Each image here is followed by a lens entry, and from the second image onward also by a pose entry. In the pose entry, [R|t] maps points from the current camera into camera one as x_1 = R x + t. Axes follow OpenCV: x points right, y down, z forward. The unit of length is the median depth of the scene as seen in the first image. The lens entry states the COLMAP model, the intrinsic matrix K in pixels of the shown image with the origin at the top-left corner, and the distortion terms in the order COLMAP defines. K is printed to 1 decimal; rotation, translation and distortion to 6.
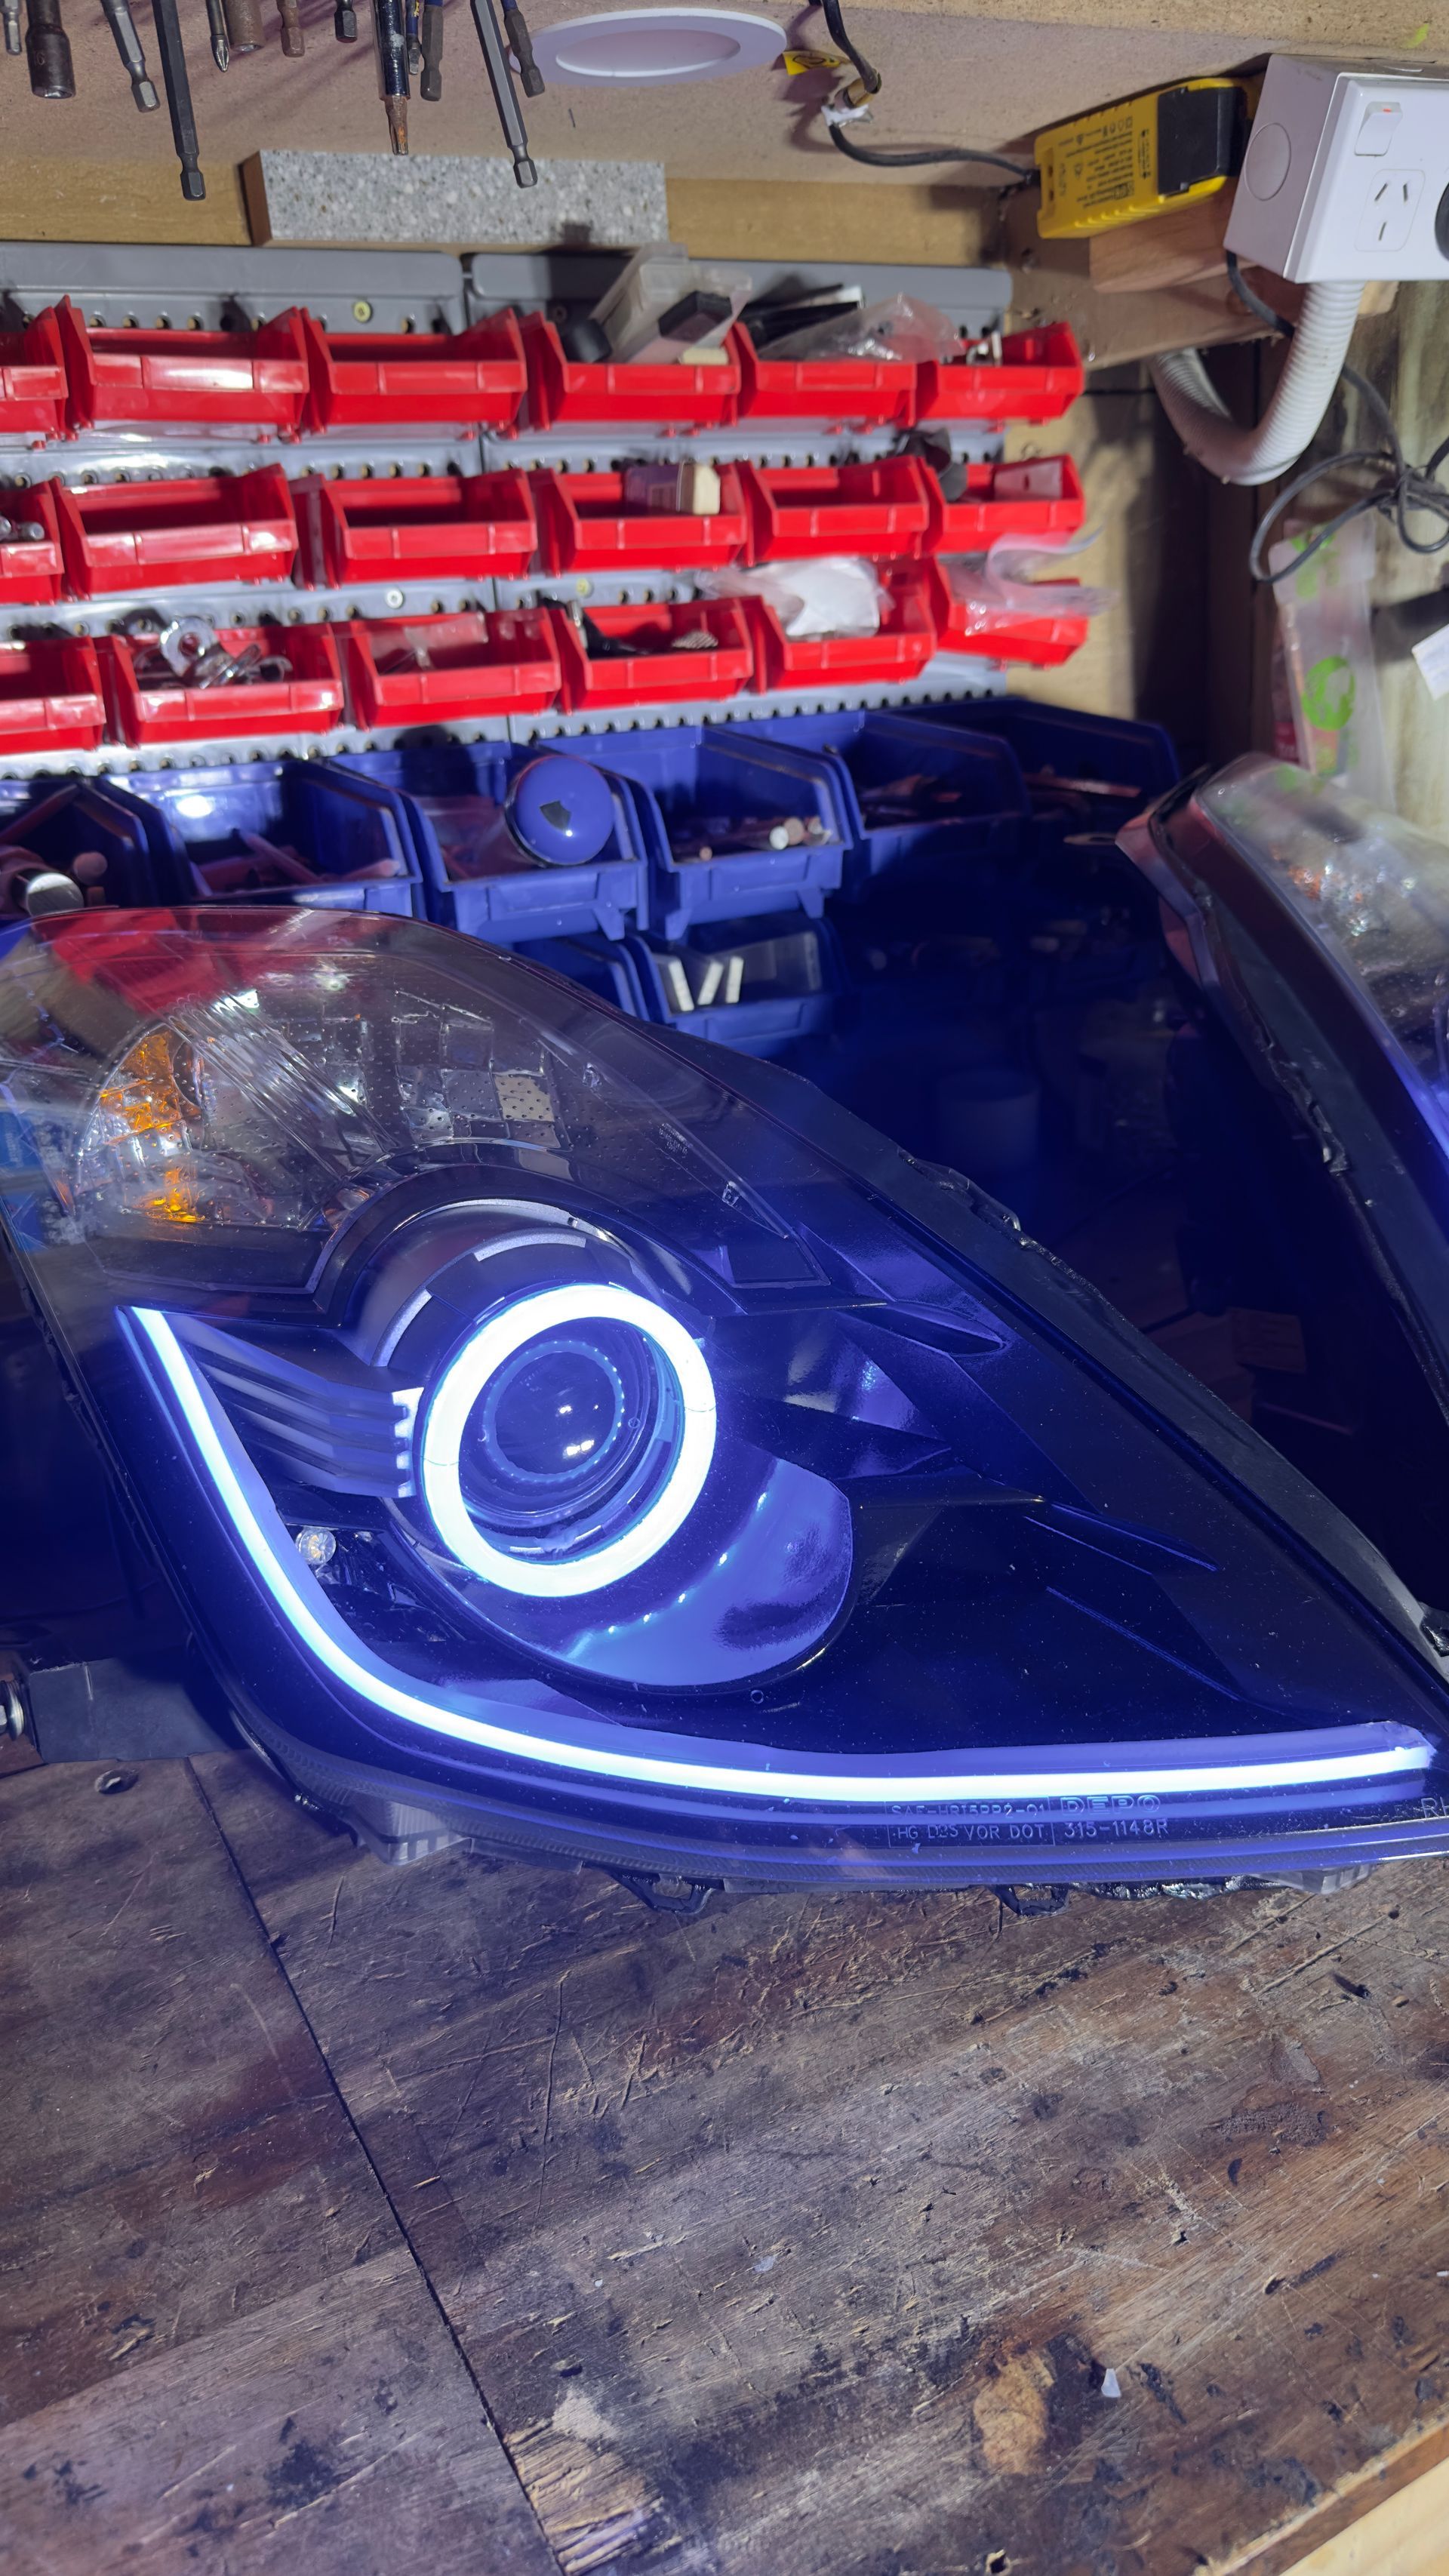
lens RADIAL K [[1850.0, 0, 727.0], [0, 1850.0, 1288.3], [0, 0, 1]] dist [-0.006736, -0.000839]
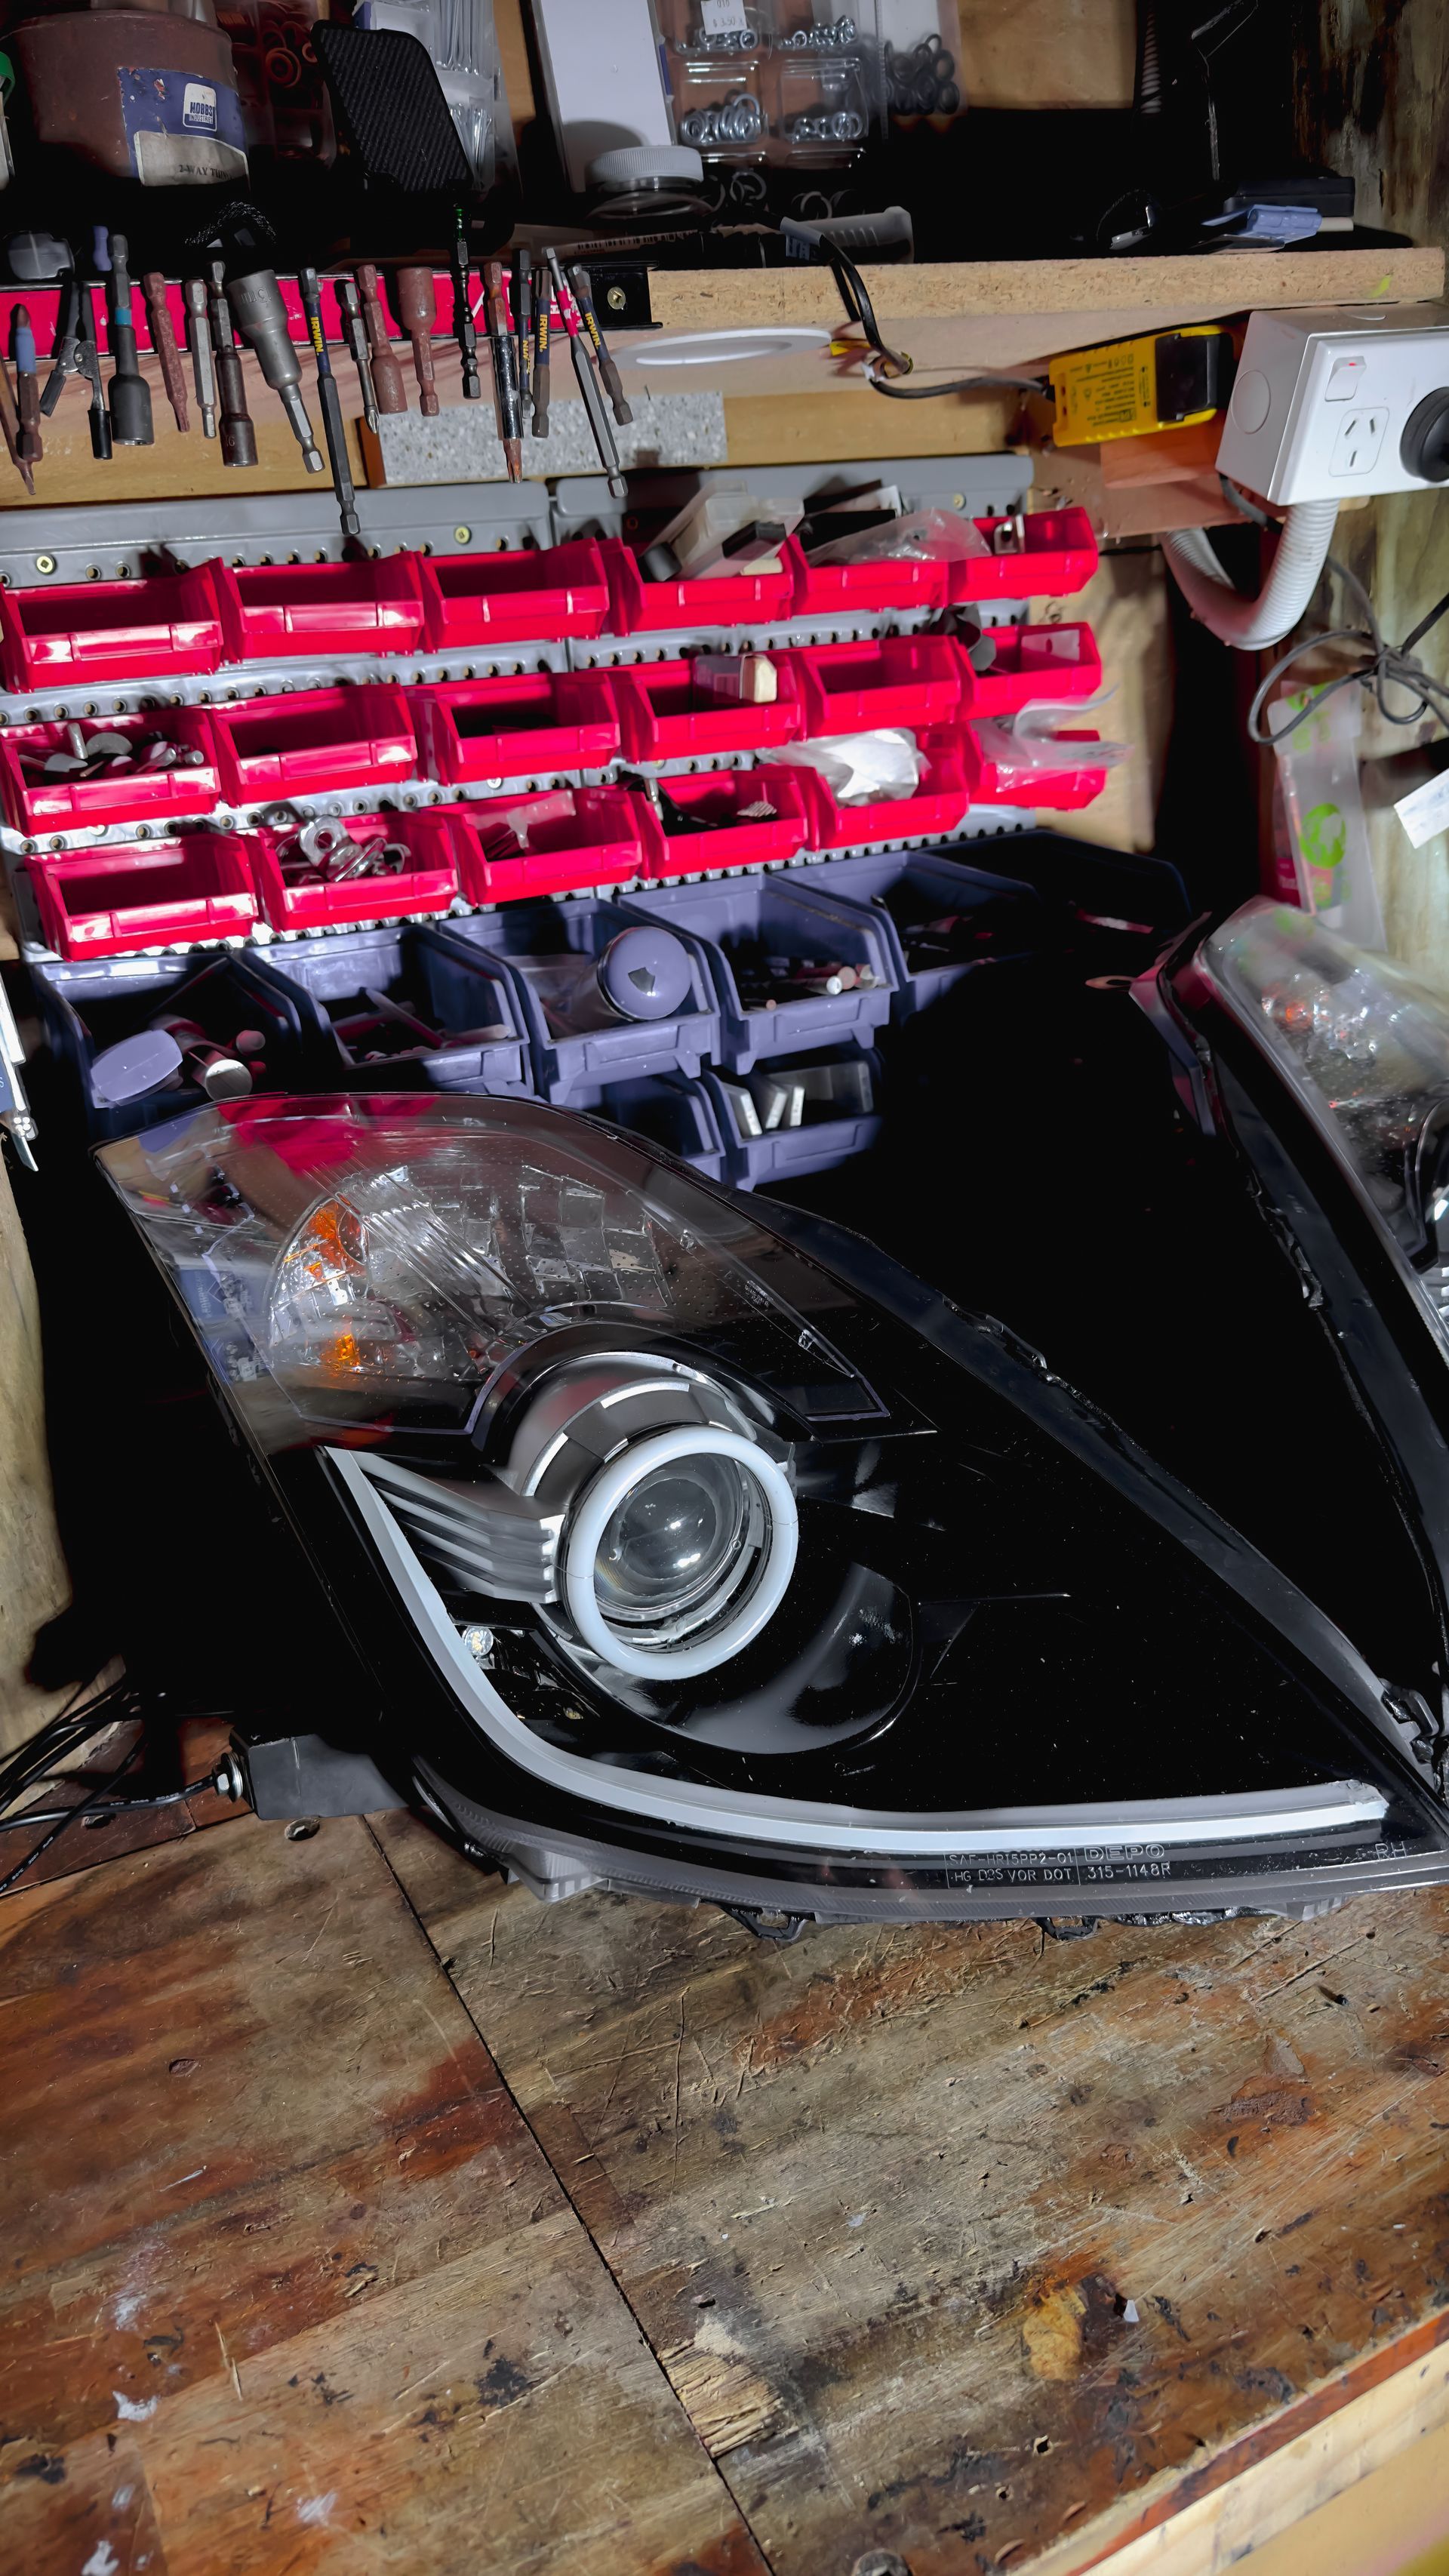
lens RADIAL K [[1818.9, 0, 724.5], [0, 1818.9, 1288.0], [0, 0, 1]] dist [0.002878, -0.004398]
pose [[0.999307, -0.019677, -0.031586, -0.014363], [0.019363, 0.999760, -0.010230, -0.079647], [0.031780, 0.009611, 0.999449, -0.205262]]
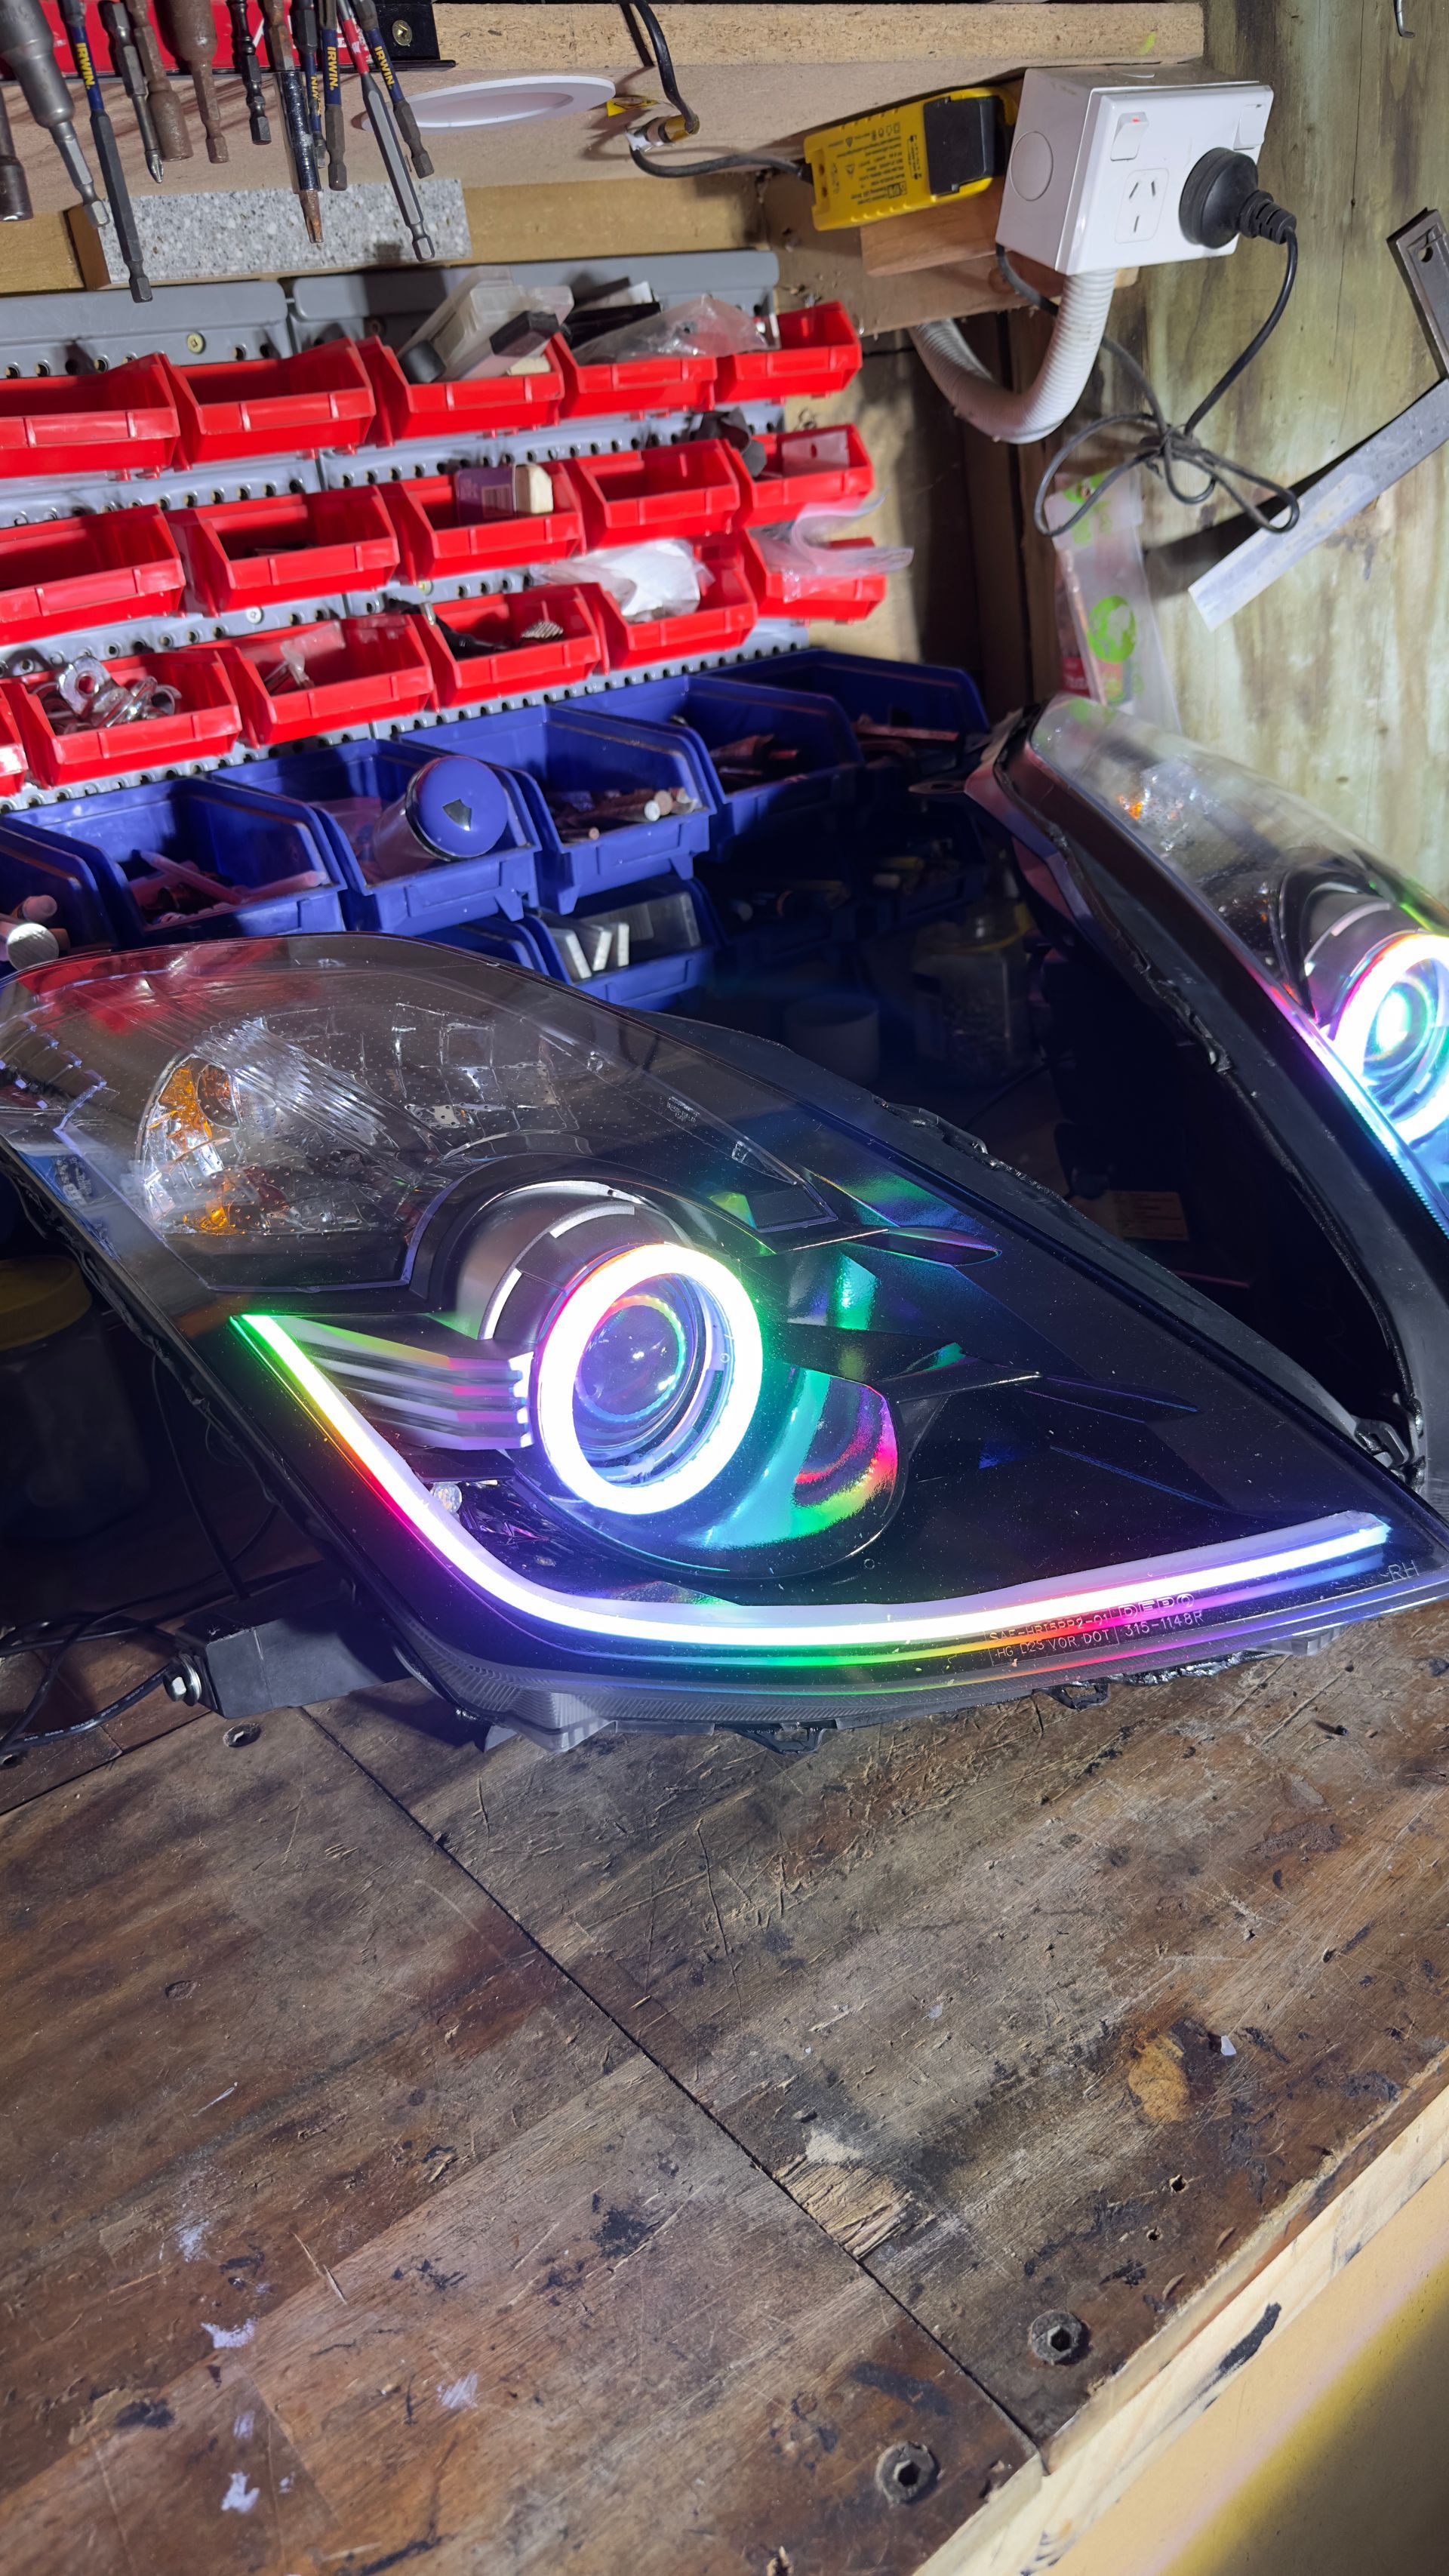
lens RADIAL K [[1829.3, 0, 724.5], [0, 1829.3, 1288.0], [0, 0, 1]] dist [0.001206, -0.003870]
pose [[0.983827, -0.129097, 0.124169, -0.170986], [0.122956, 0.990834, 0.055942, -0.033478], [-0.130253, -0.039770, 0.990683, -0.148757]]
